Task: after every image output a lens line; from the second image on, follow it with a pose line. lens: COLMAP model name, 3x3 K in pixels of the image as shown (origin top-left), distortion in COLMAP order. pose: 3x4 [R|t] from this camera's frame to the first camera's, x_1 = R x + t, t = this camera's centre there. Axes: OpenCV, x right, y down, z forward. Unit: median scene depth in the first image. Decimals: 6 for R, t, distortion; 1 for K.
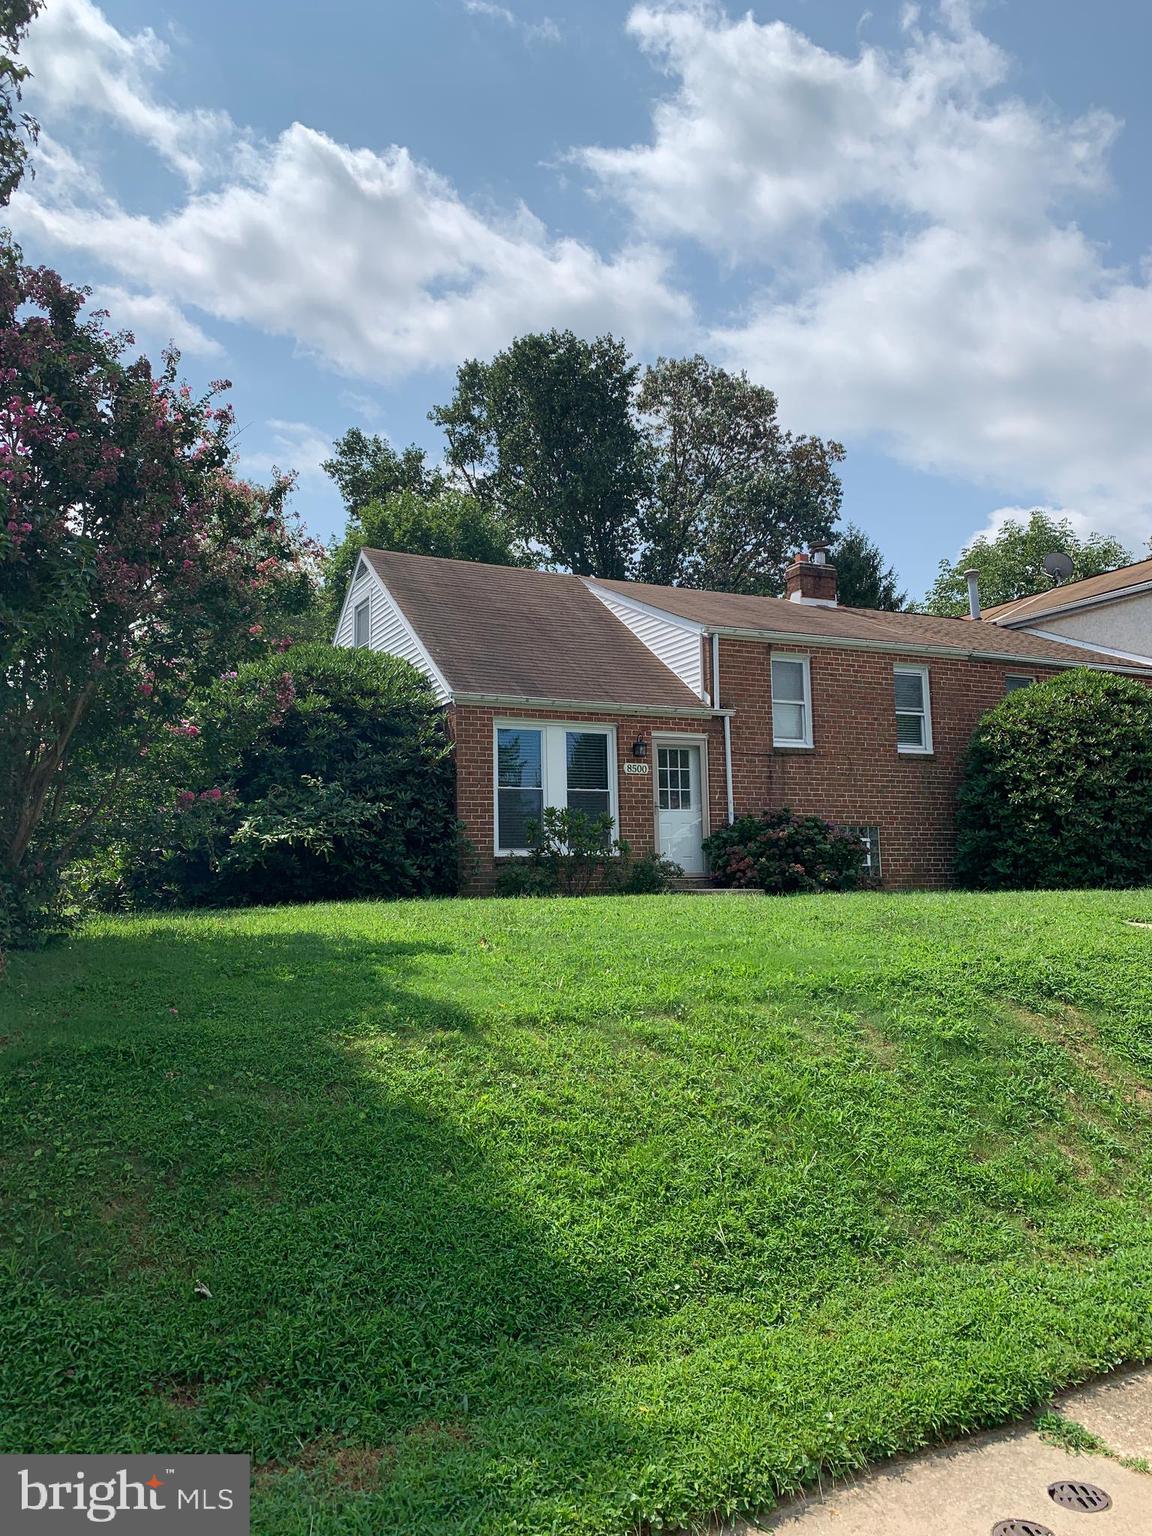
lens RADIAL K [[1172.6, 0, 575.2], [0, 1172.6, 767.9], [0, 0, 1]] dist [0.046531, -0.041277]
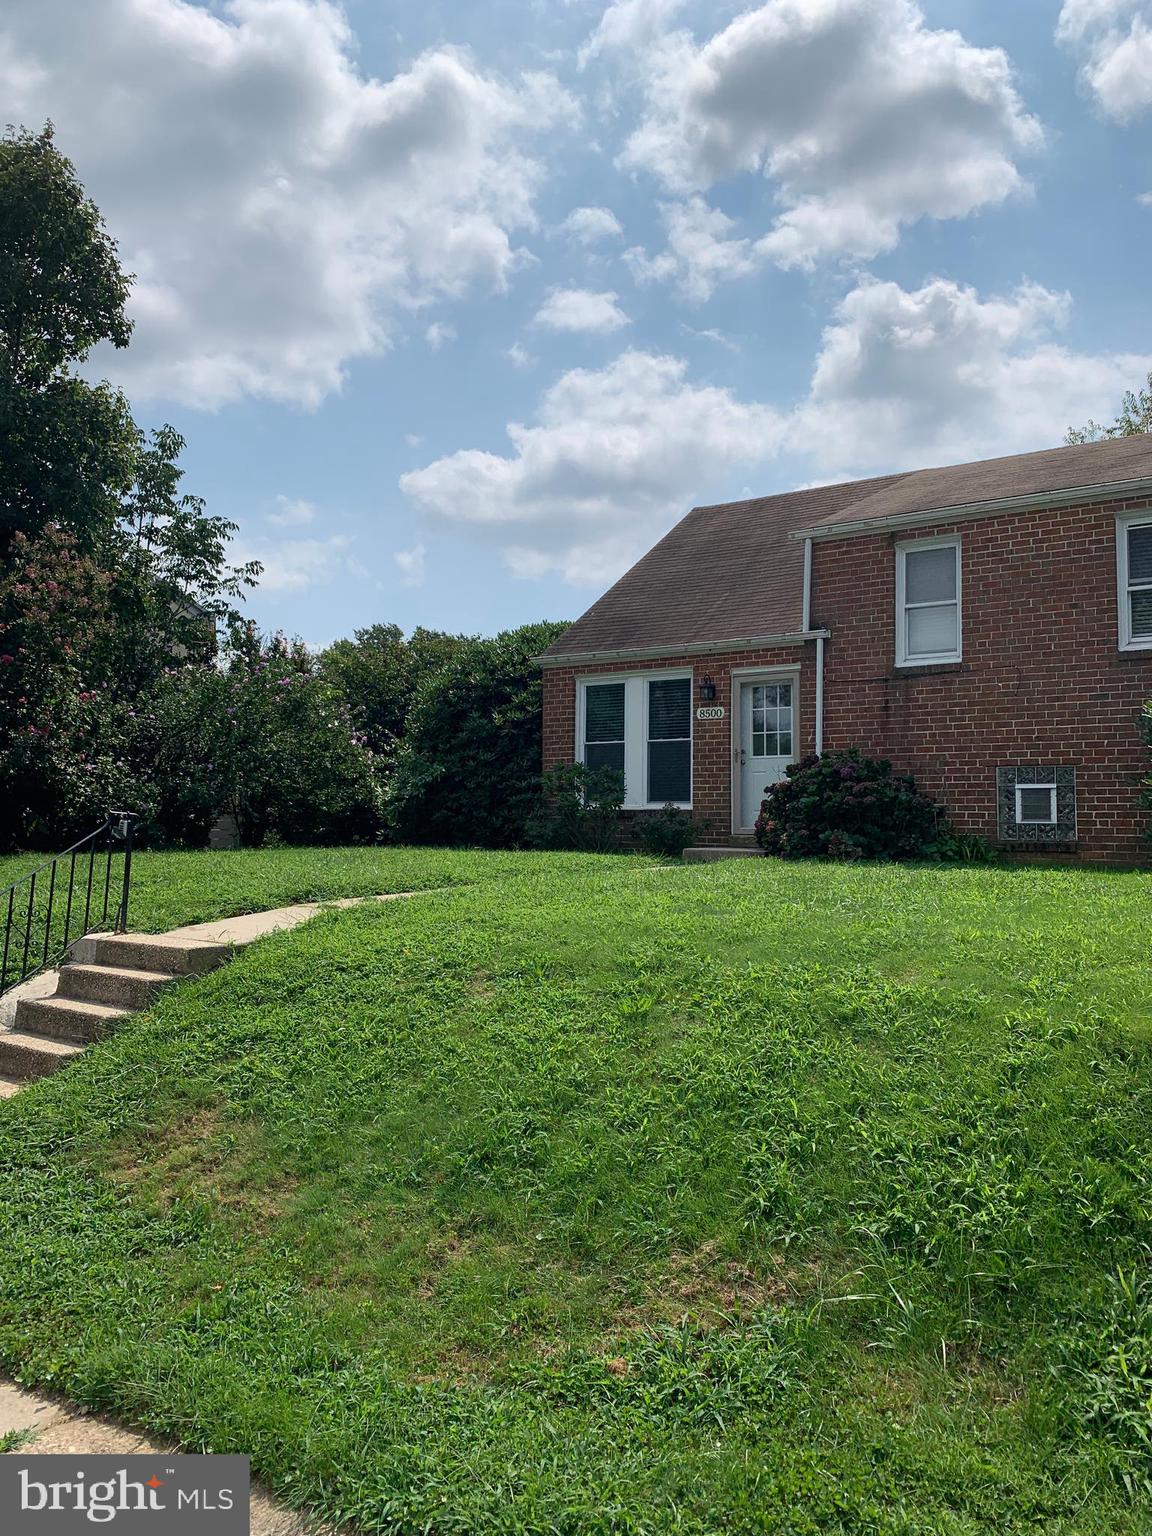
lens RADIAL K [[1172.6, 0, 576.1], [0, 1172.6, 766.0], [0, 0, 1]] dist [0.046531, -0.041277]
pose [[0.482561, -0.028889, -0.875386, 0.758111], [0.072046, 0.997378, 0.006800, 0.026368], [0.872894, -0.066350, 0.483377, 0.453996]]
